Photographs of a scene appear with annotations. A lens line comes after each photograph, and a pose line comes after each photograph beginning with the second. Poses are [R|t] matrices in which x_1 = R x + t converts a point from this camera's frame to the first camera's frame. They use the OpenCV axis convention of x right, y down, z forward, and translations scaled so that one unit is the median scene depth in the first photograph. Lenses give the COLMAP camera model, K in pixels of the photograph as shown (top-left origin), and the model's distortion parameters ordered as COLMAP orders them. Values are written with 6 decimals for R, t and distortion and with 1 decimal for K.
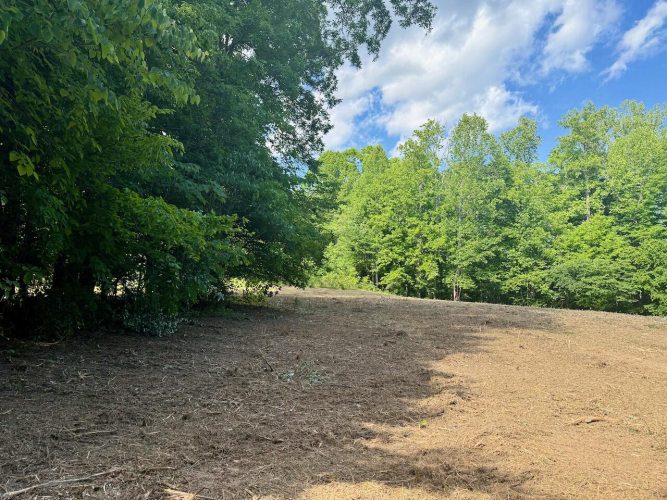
lens RADIAL K [[458.8, 0, 315.9], [0, 458.8, 259.6], [0, 0, 1]] dist [-0.004459, -0.020315]
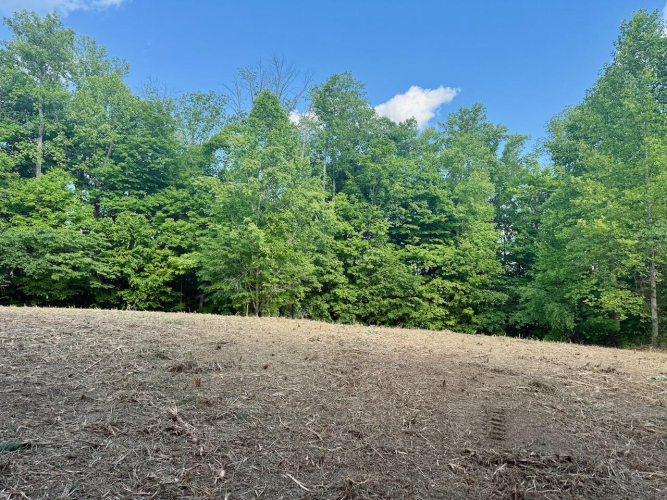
lens RADIAL K [[462.2, 0, 335.8], [0, 462.2, 253.2], [0, 0, 1]] dist [0.053918, -0.072620]
pose [[0.253616, 0.038494, 0.966539, 0.010699], [-0.086342, 0.996120, -0.017016, 0.011448], [-0.963444, -0.079137, 0.255956, 0.378128]]
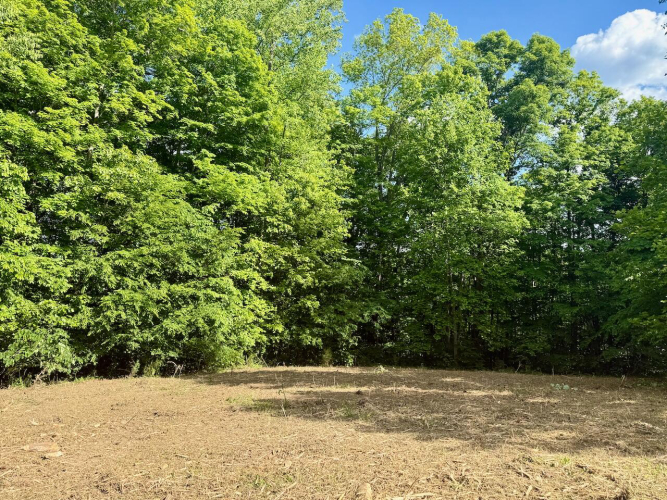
lens RADIAL K [[462.2, 0, 335.2], [0, 462.2, 254.5], [0, 0, 1]] dist [0.053918, -0.072620]
pose [[-0.390850, -0.010535, 0.920394, 0.525807], [-0.112819, 0.992943, -0.036544, 0.052403], [-0.913514, -0.118121, -0.389281, 0.521721]]
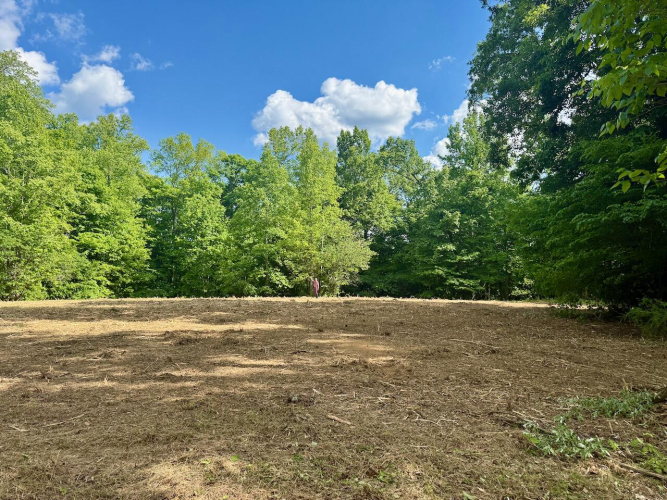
lens RADIAL K [[462.2, 0, 331.6], [0, 462.2, 256.3], [0, 0, 1]] dist [0.053918, -0.072620]
pose [[-0.679004, -0.031381, 0.733464, -0.197671], [-0.104075, 0.993110, -0.053857, 0.015628], [-0.726720, -0.112904, -0.677591, 0.776633]]
